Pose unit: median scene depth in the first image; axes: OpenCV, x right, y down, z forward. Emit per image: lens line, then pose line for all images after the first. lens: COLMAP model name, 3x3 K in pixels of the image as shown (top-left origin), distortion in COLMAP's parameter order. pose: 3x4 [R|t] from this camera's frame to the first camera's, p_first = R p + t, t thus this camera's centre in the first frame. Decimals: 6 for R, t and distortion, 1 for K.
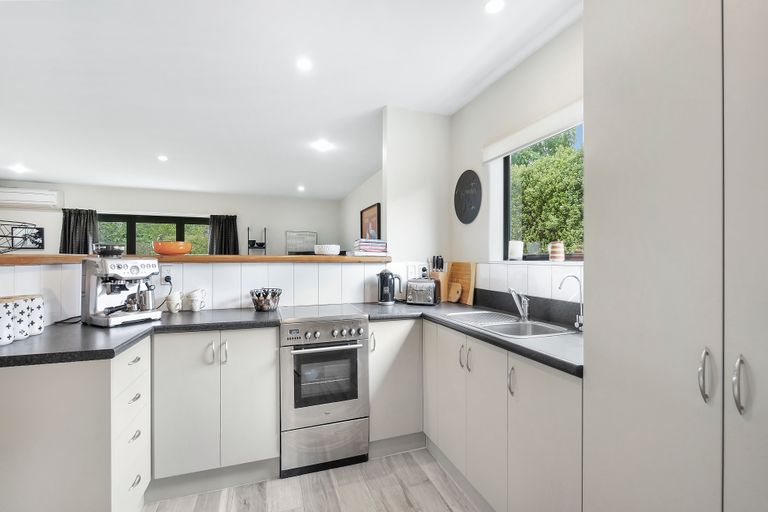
lens RADIAL K [[326.9, 0, 381.9], [0, 326.9, 260.7], [0, 0, 1]] dist [-0.002120, -0.000489]
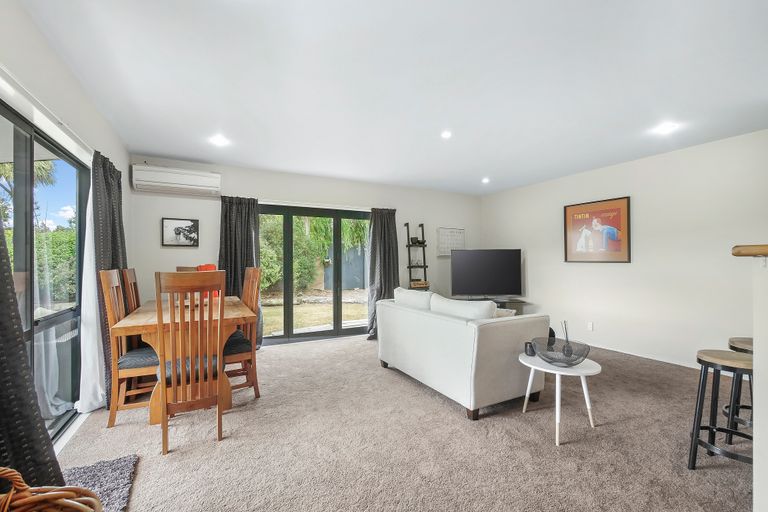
lens RADIAL K [[326.9, 0, 383.3], [0, 326.9, 260.1], [0, 0, 1]] dist [-0.002120, -0.000489]
pose [[0.989300, -0.006256, 0.145764, -1.435538], [0.007660, 0.999929, -0.009074, 0.014245], [-0.145697, 0.010093, 0.989278, 0.316034]]
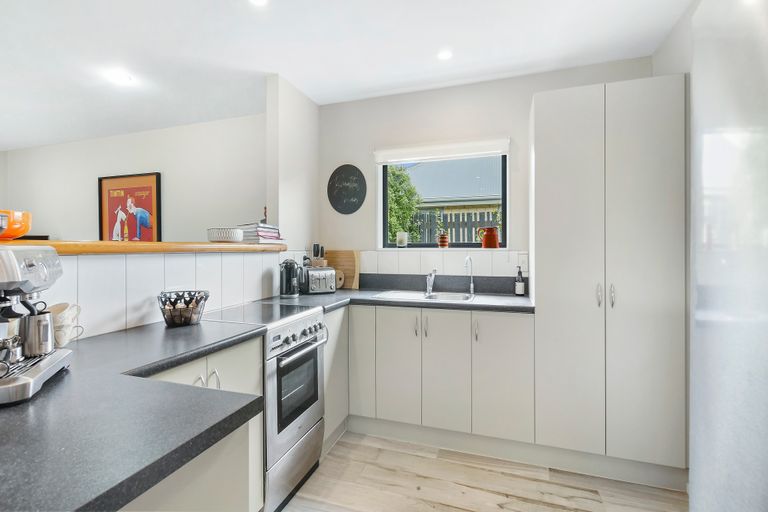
lens RADIAL K [[351.1, 0, 382.5], [0, 351.1, 249.1], [0, 0, 1]] dist [0.003408, 0.000237]
pose [[0.617296, -0.007865, 0.786692, -0.556337], [0.009924, 0.999948, 0.002210, 0.000264], [-0.786669, 0.006443, 0.617342, 0.189520]]
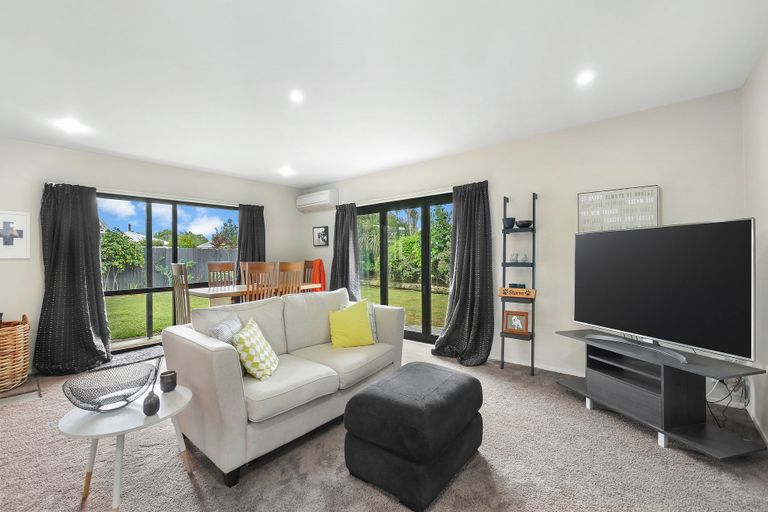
lens RADIAL K [[326.9, 0, 381.9], [0, 326.9, 255.6], [0, 0, 1]] dist [-0.002120, -0.000489]
pose [[0.502063, -0.007940, -0.864795, -0.046143], [0.009498, 0.999948, -0.003667, 0.003623], [0.864779, -0.006372, 0.502112, 1.237373]]
